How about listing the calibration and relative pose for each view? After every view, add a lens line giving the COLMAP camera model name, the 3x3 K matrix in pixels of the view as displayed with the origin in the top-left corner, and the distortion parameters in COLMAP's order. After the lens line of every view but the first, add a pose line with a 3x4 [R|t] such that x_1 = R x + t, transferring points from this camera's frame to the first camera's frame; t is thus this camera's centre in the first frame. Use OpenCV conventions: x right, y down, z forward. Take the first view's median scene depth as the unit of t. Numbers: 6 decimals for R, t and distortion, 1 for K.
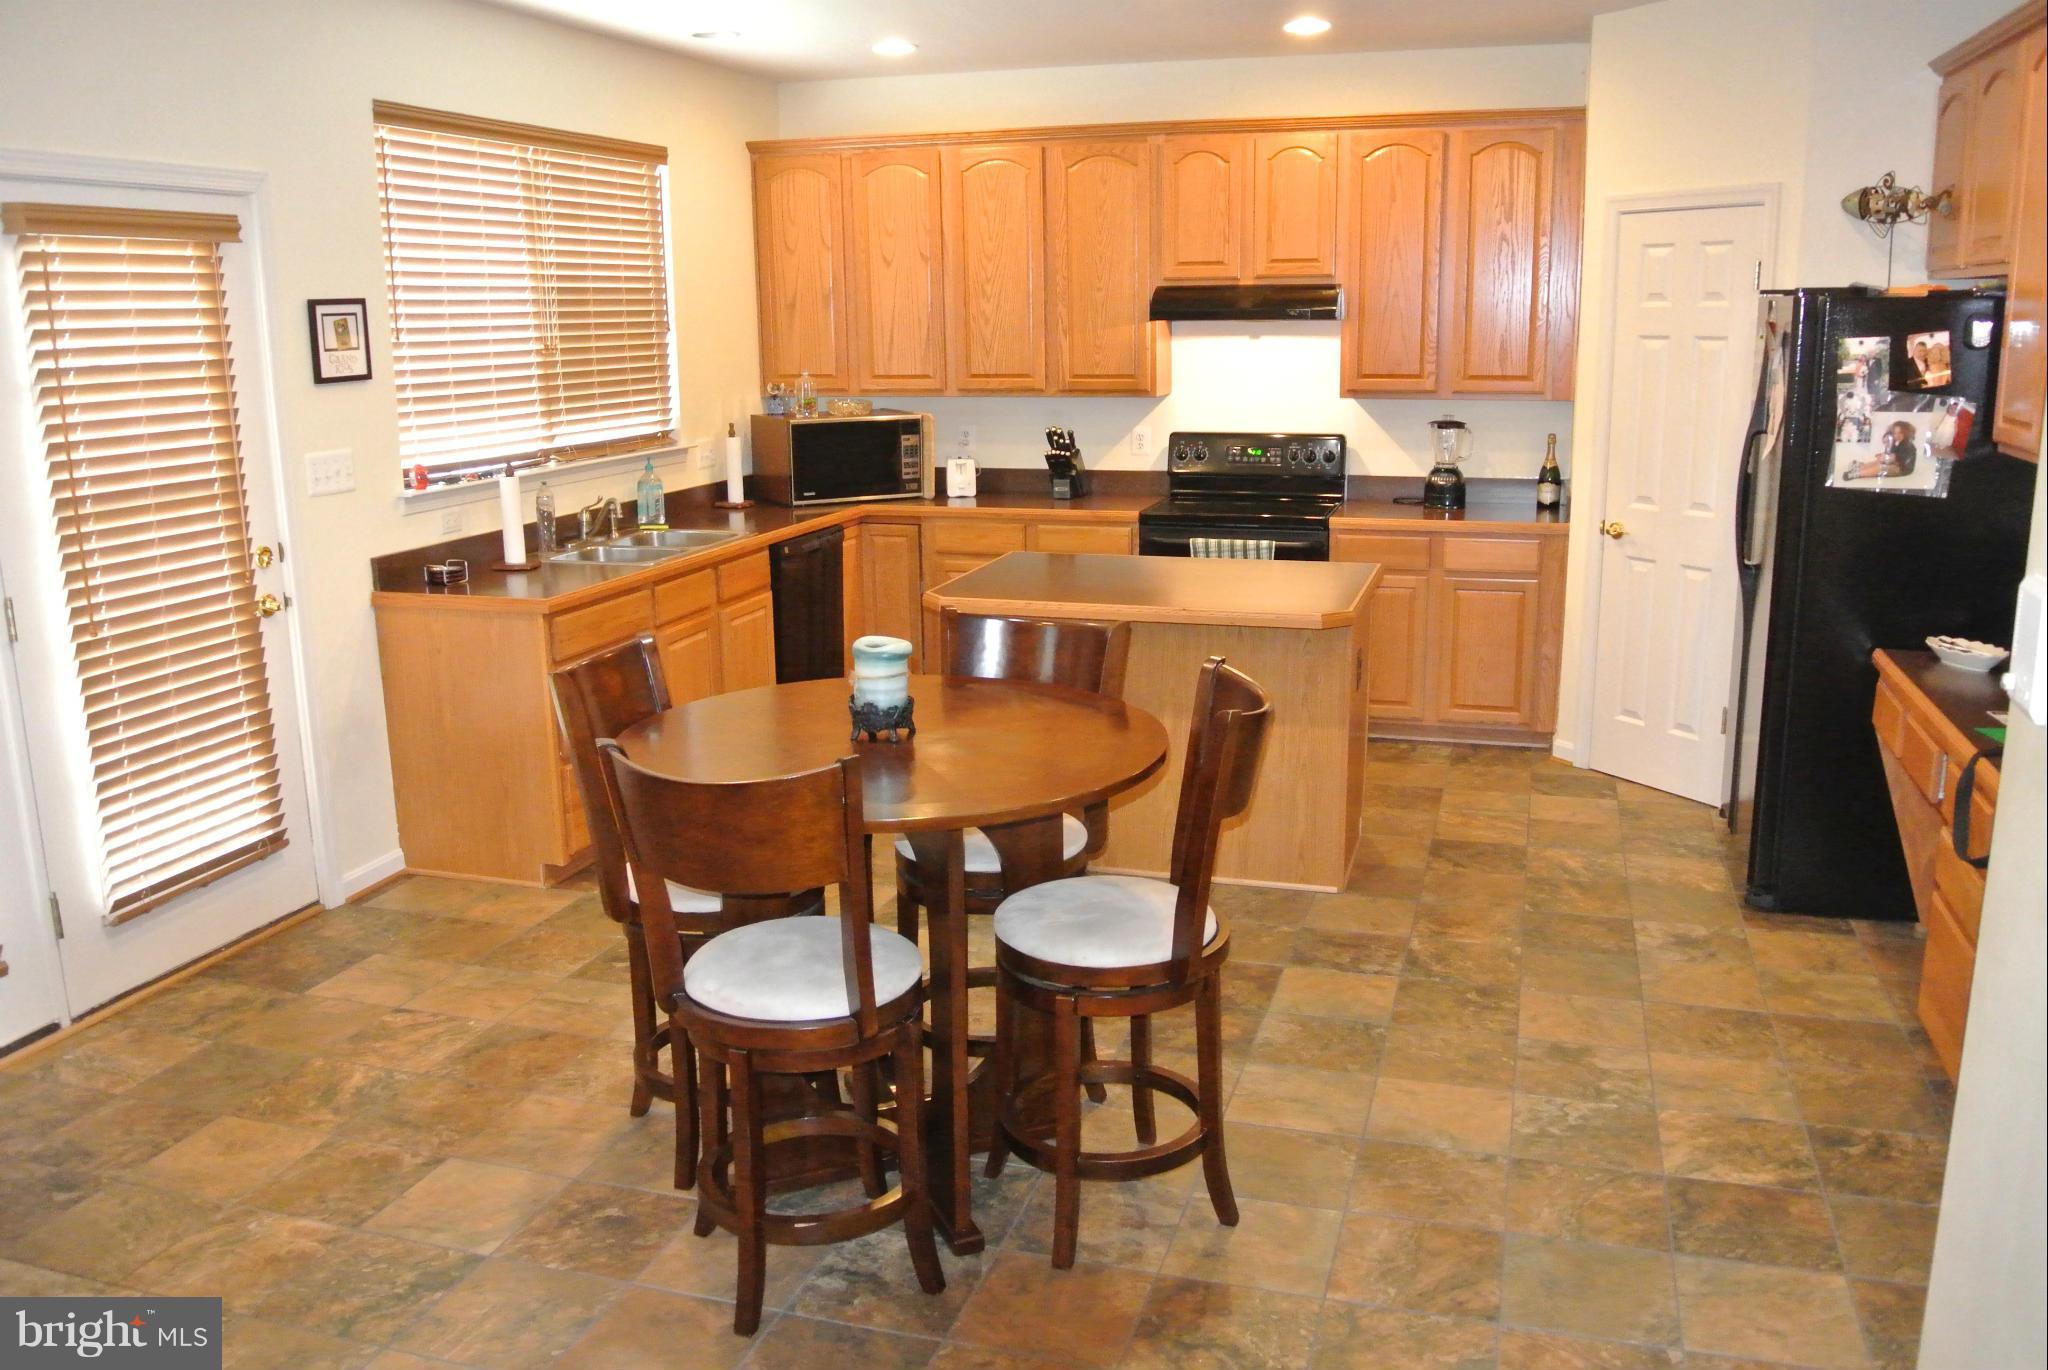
lens RADIAL K [[1648.1, 0, 1032.9], [0, 1648.1, 691.9], [0, 0, 1]] dist [-0.081561, 0.008340]
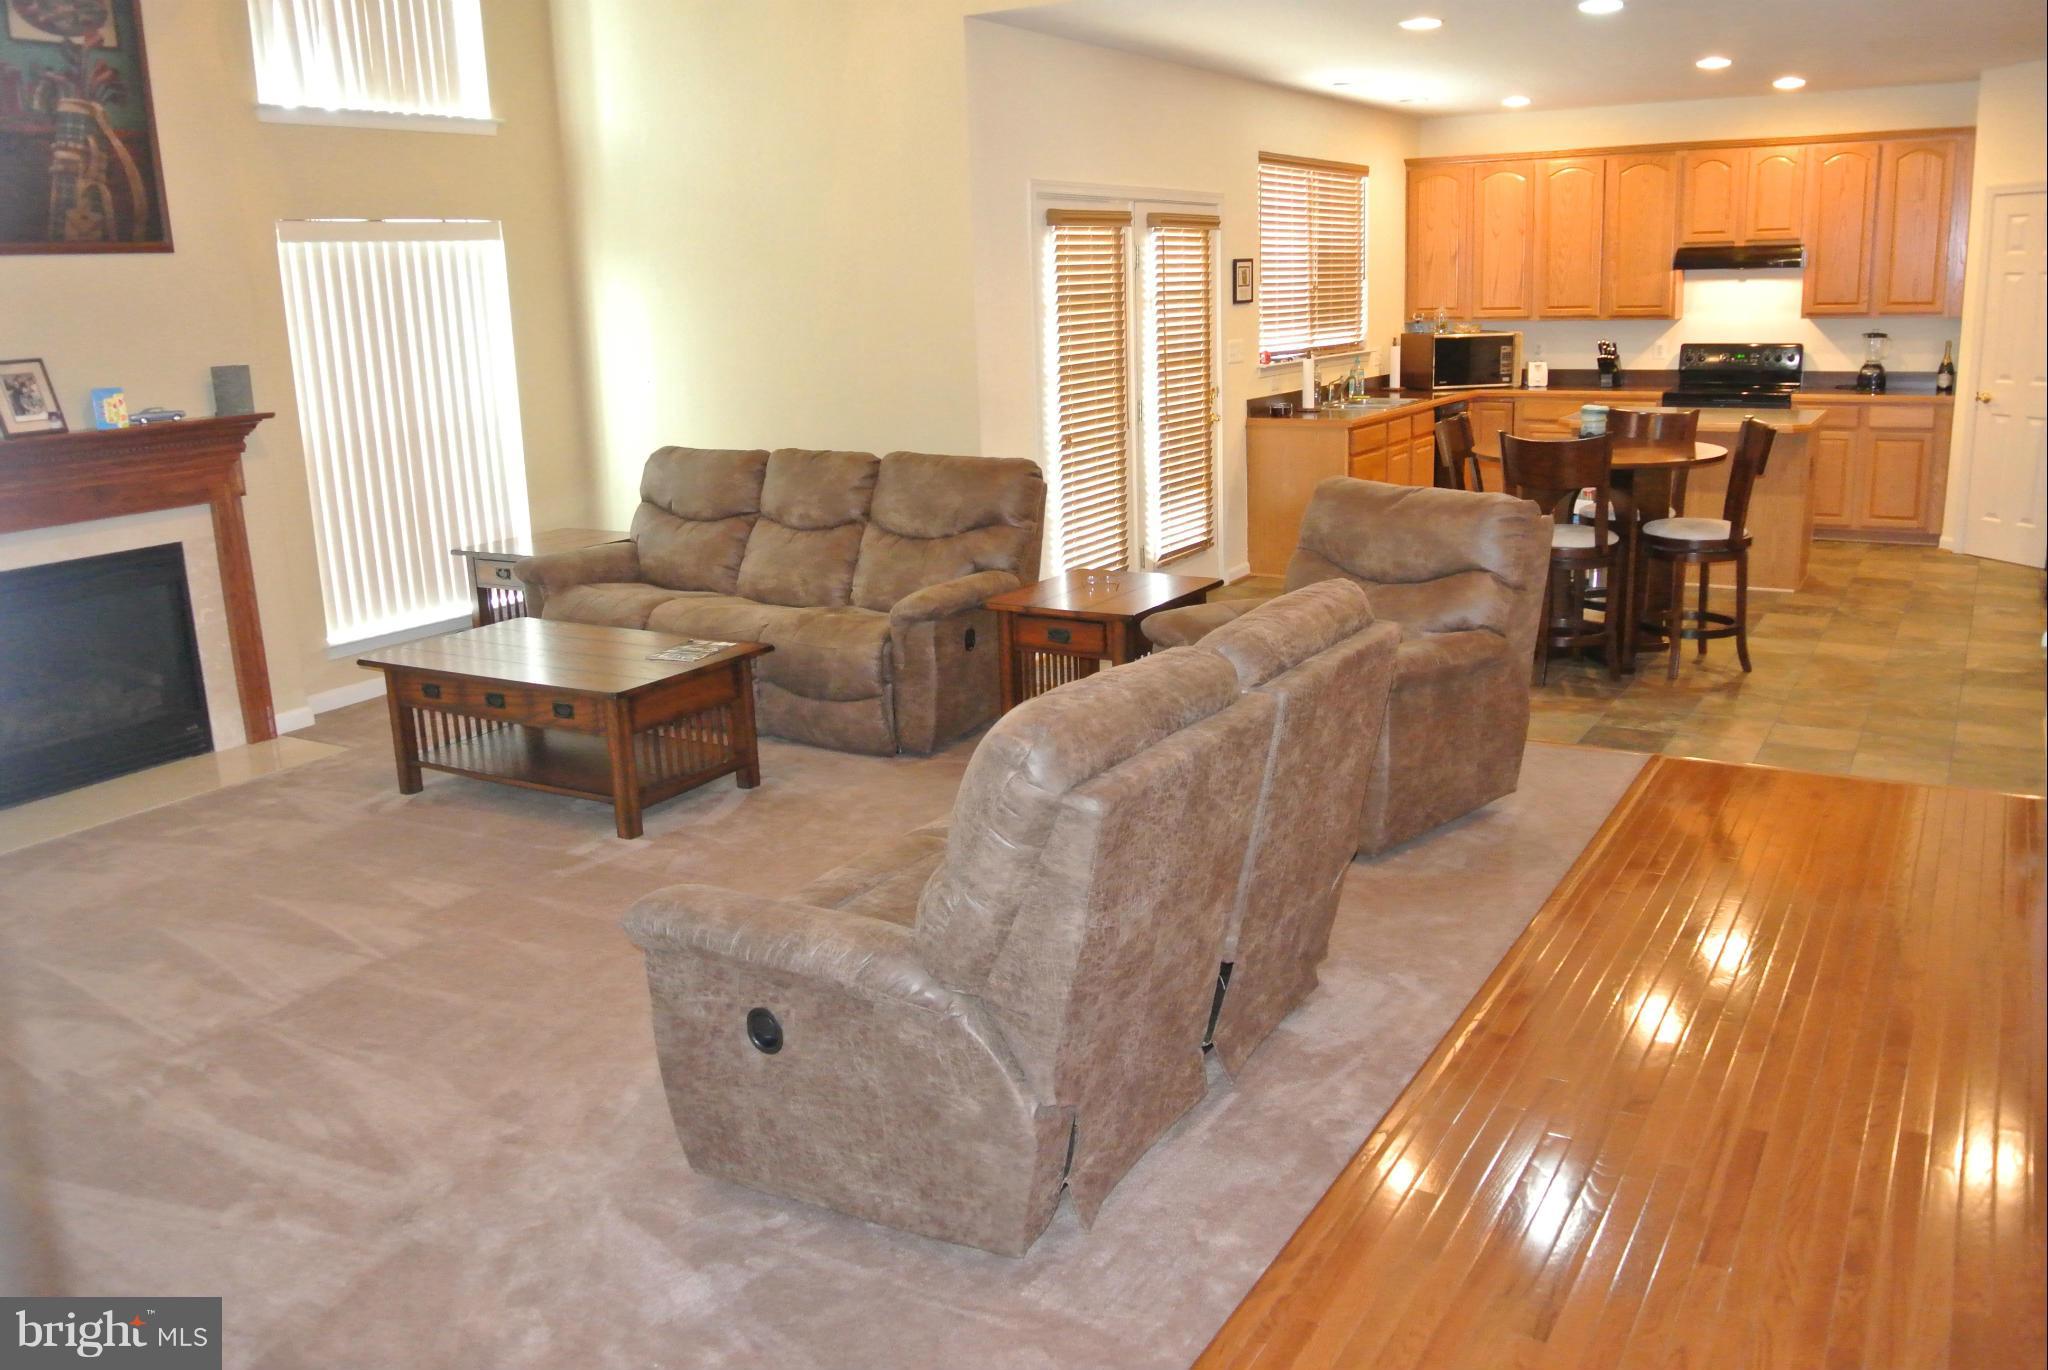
lens RADIAL K [[1600.3, 0, 1035.5], [0, 1600.3, 686.9], [0, 0, 1]] dist [-0.080008, 0.025610]
pose [[0.968554, 0.038826, -0.245755, -0.137237], [-0.033014, 0.999070, 0.027728, 0.152974], [0.246603, -0.018742, 0.968935, -0.623881]]
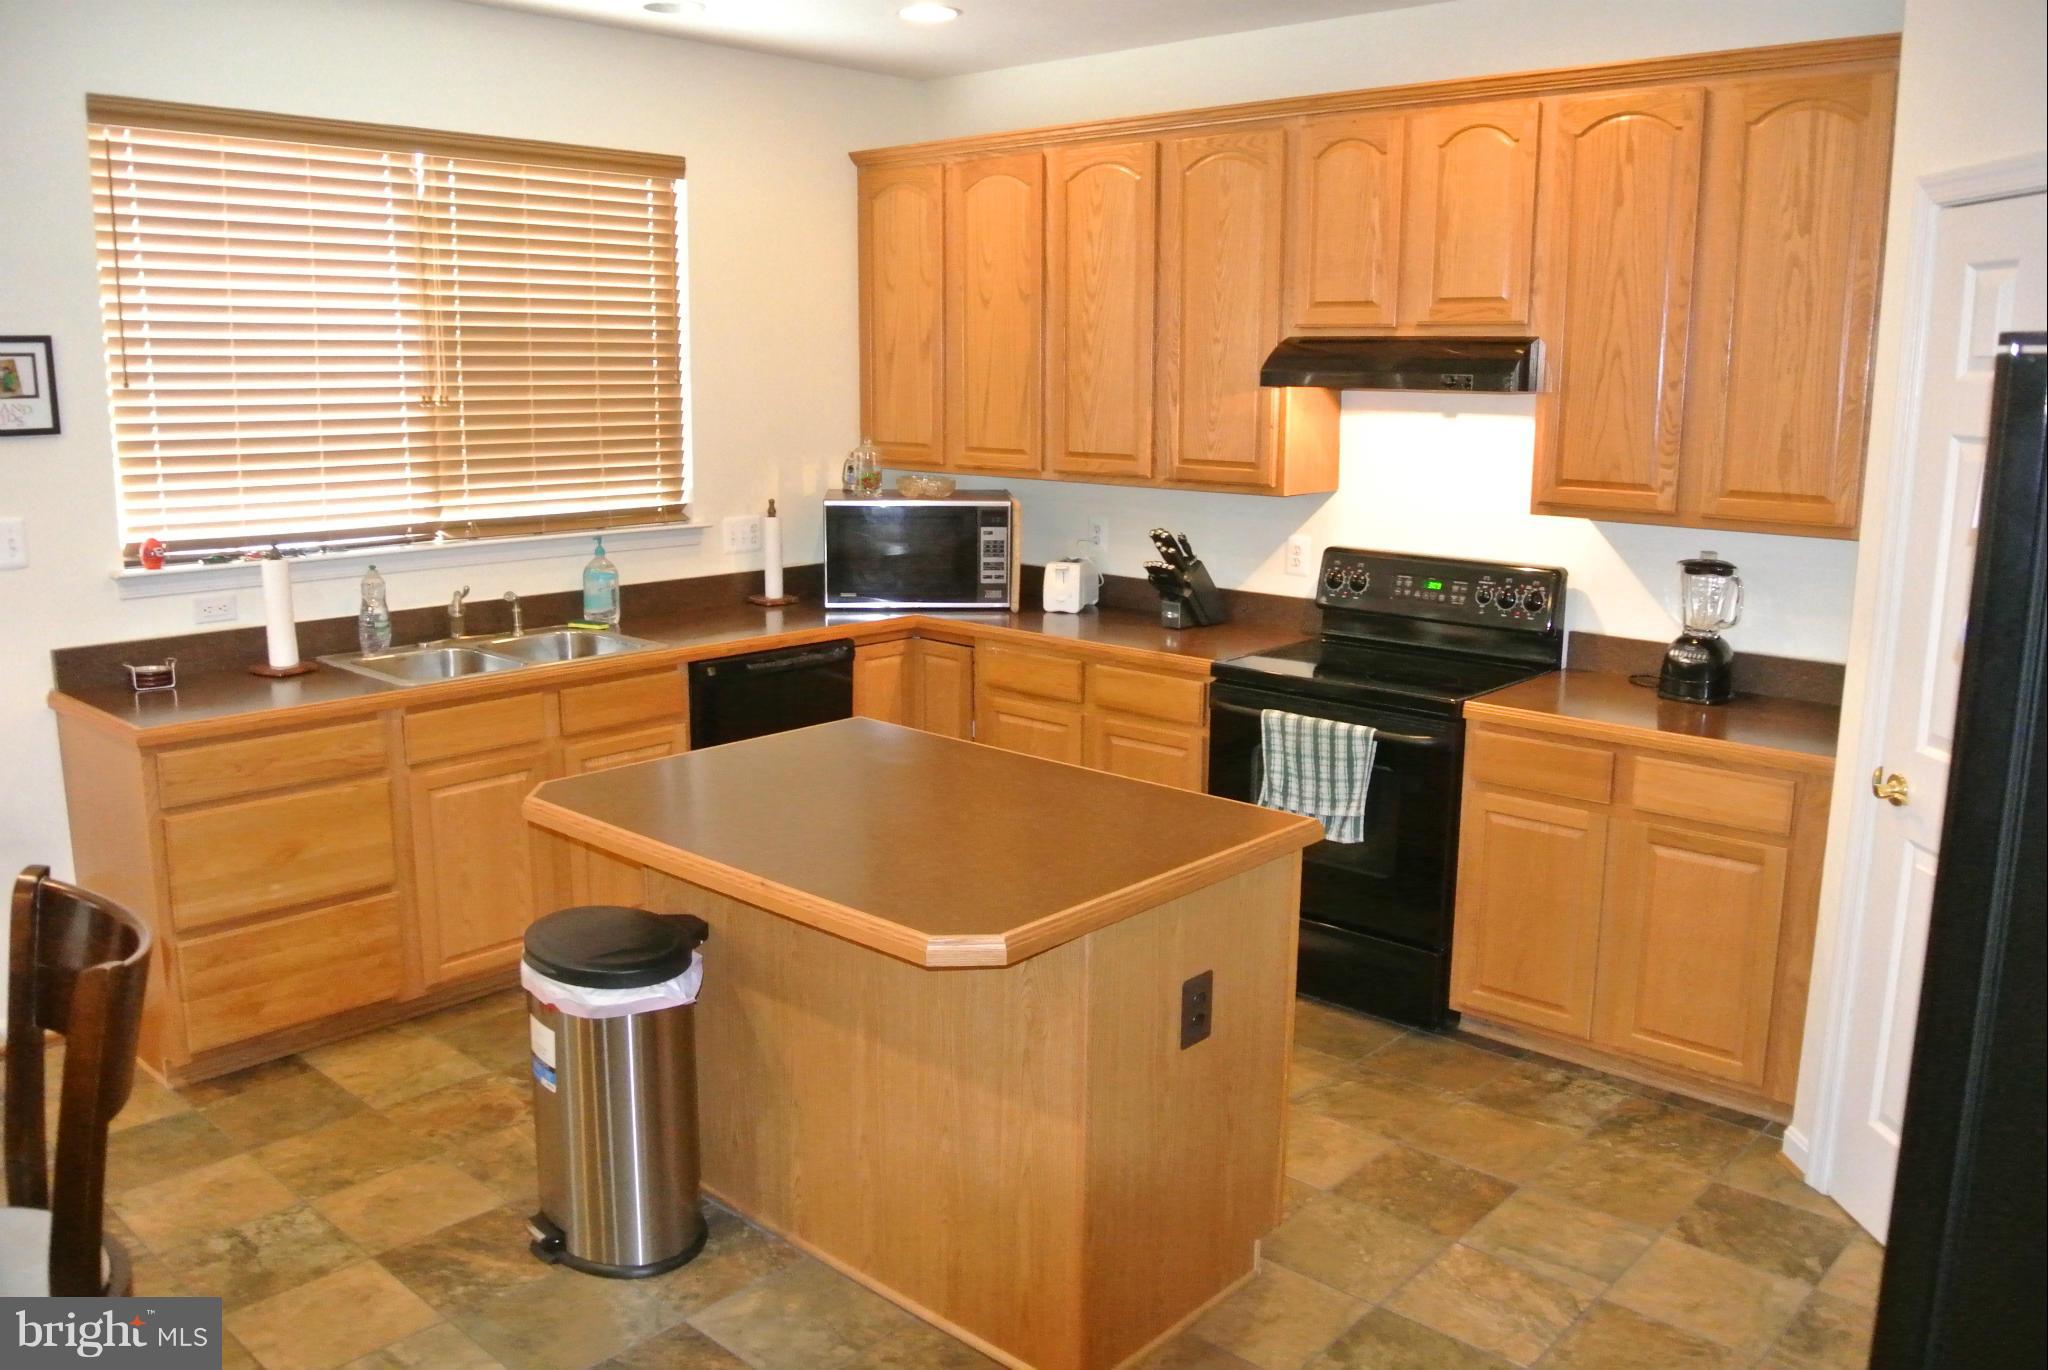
lens RADIAL K [[1600.3, 0, 1035.5], [0, 1600.3, 686.9], [0, 0, 1]] dist [-0.080008, 0.025610]
pose [[0.905885, 0.102643, -0.410897, 0.279620], [-0.115112, 0.993337, -0.005643, -0.087956], [0.407580, 0.052411, 0.911664, 0.365298]]
